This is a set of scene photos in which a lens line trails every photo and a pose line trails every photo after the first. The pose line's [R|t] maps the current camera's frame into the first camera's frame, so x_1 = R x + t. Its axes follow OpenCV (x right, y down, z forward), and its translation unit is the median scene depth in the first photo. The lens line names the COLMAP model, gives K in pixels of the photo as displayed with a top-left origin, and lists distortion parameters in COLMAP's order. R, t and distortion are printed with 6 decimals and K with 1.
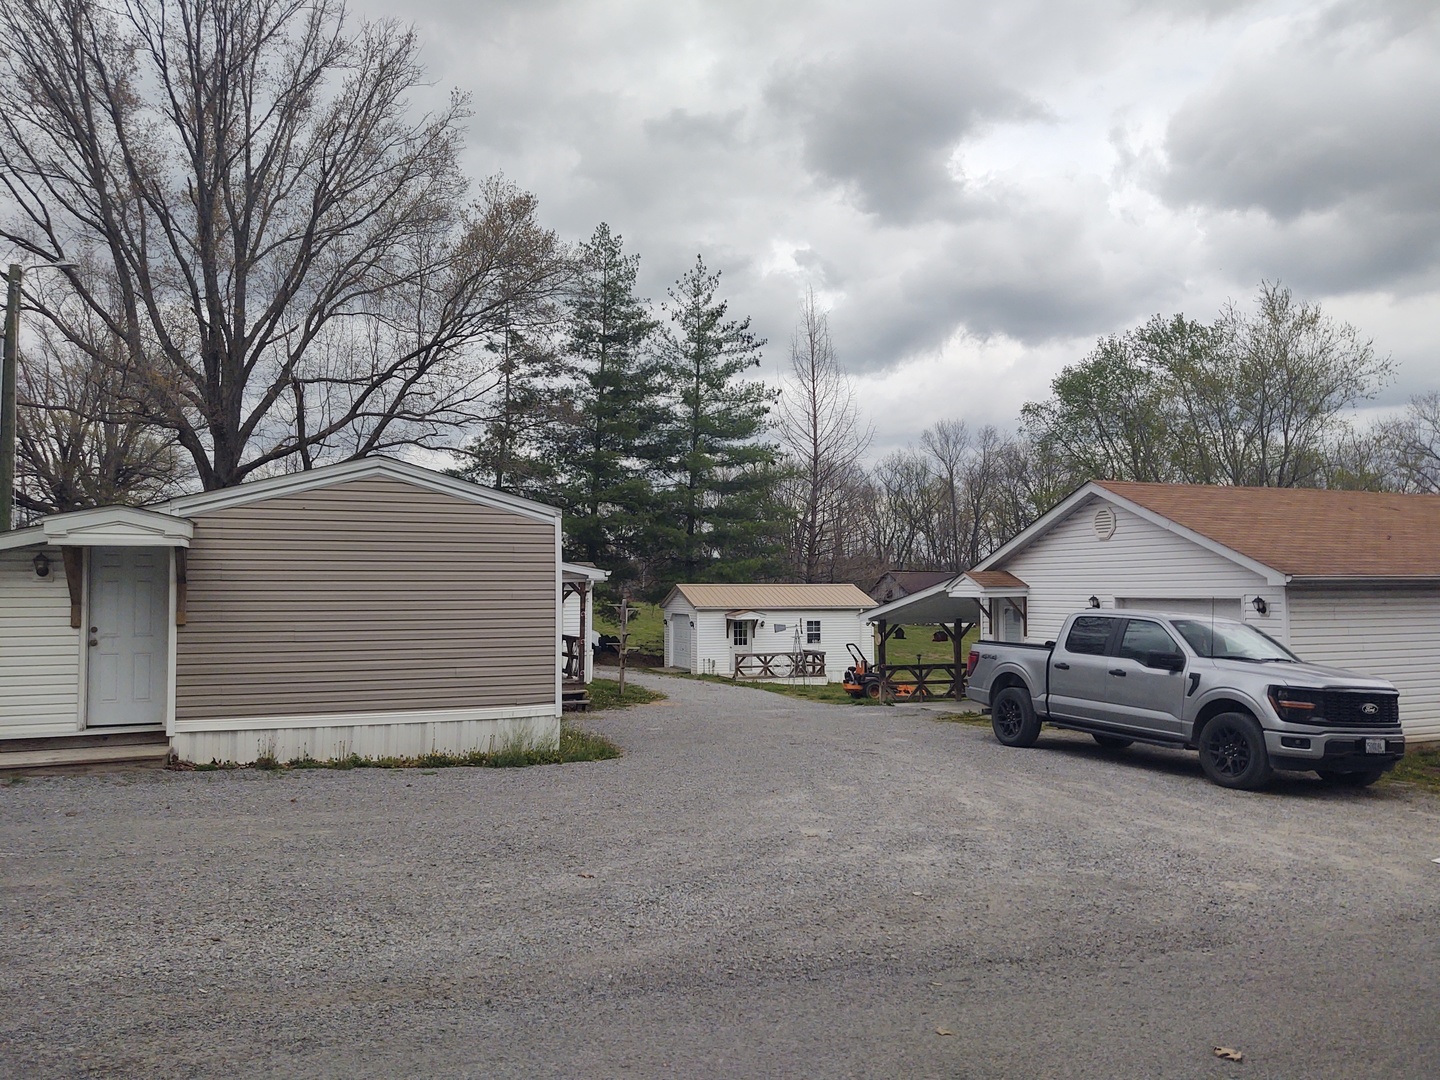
lens RADIAL K [[1106.9, 0, 707.3], [0, 1106.9, 543.2], [0, 0, 1]] dist [-0.000583, 0.004383]
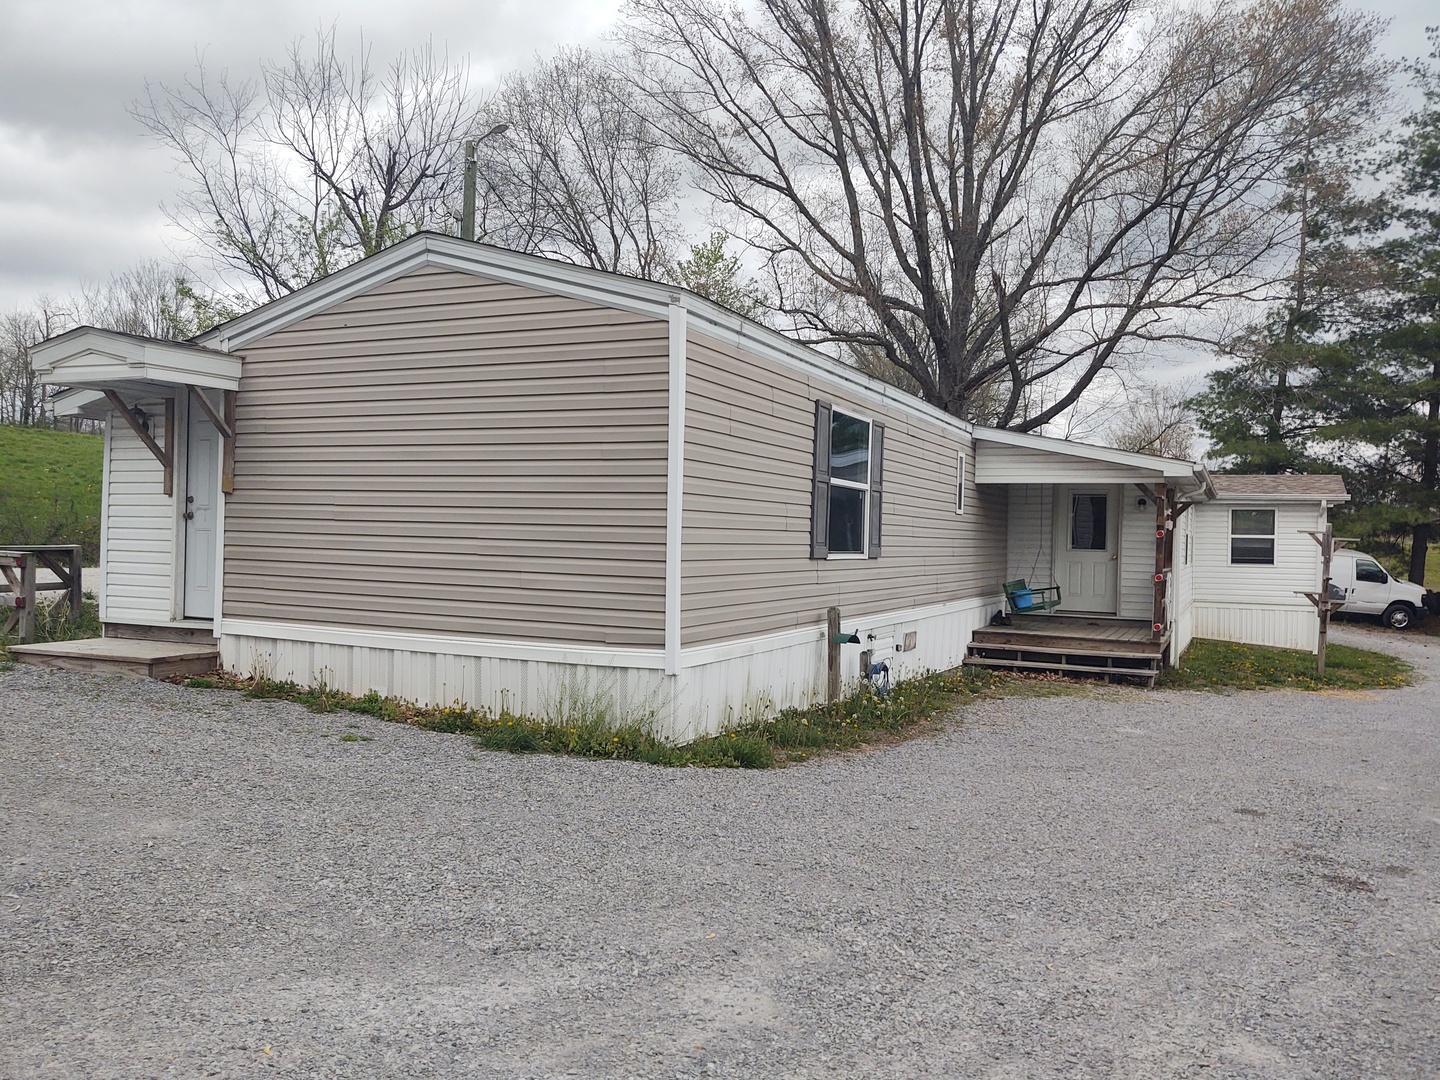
lens RADIAL K [[1106.9, 0, 710.8], [0, 1106.9, 536.5], [0, 0, 1]] dist [-0.000583, 0.004383]
pose [[0.693856, 0.021129, -0.719804, 0.281335], [0.003912, 0.999444, 0.033108, 0.075244], [0.720103, -0.025788, 0.693387, 0.669902]]
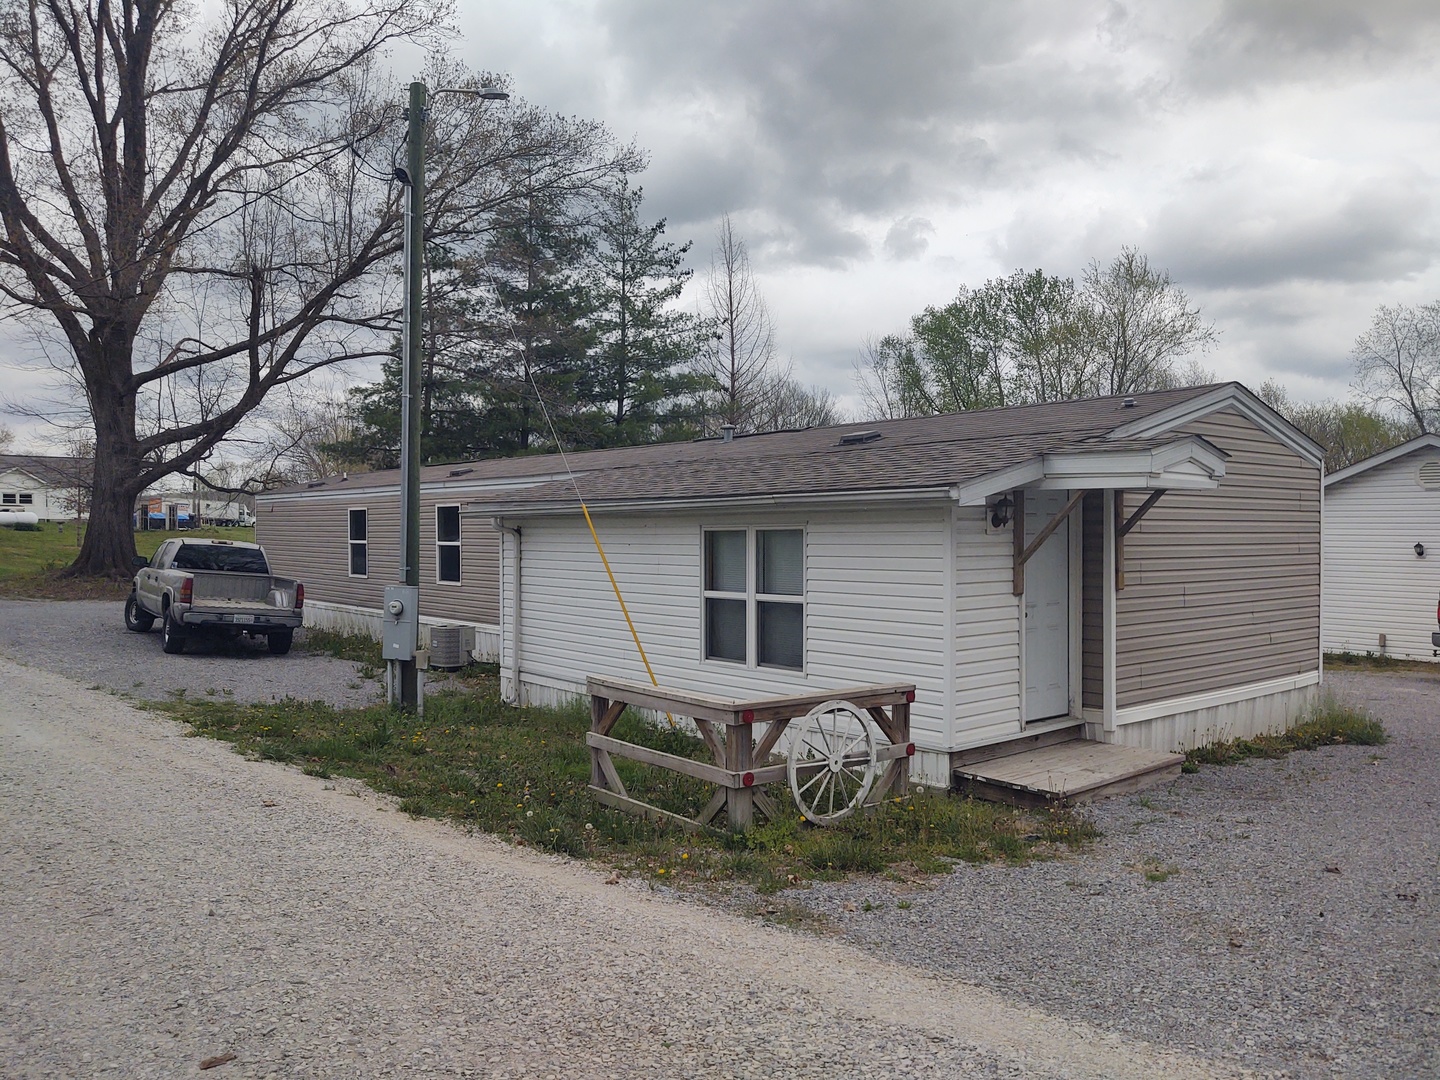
lens RADIAL K [[1106.9, 0, 726.8], [0, 1106.9, 538.1], [0, 0, 1]] dist [-0.000583, 0.004383]
pose [[0.941691, 0.001190, 0.336477, -0.936917], [-0.019339, 0.998532, 0.050592, 0.003033], [-0.335923, -0.054149, 0.940332, 0.336966]]
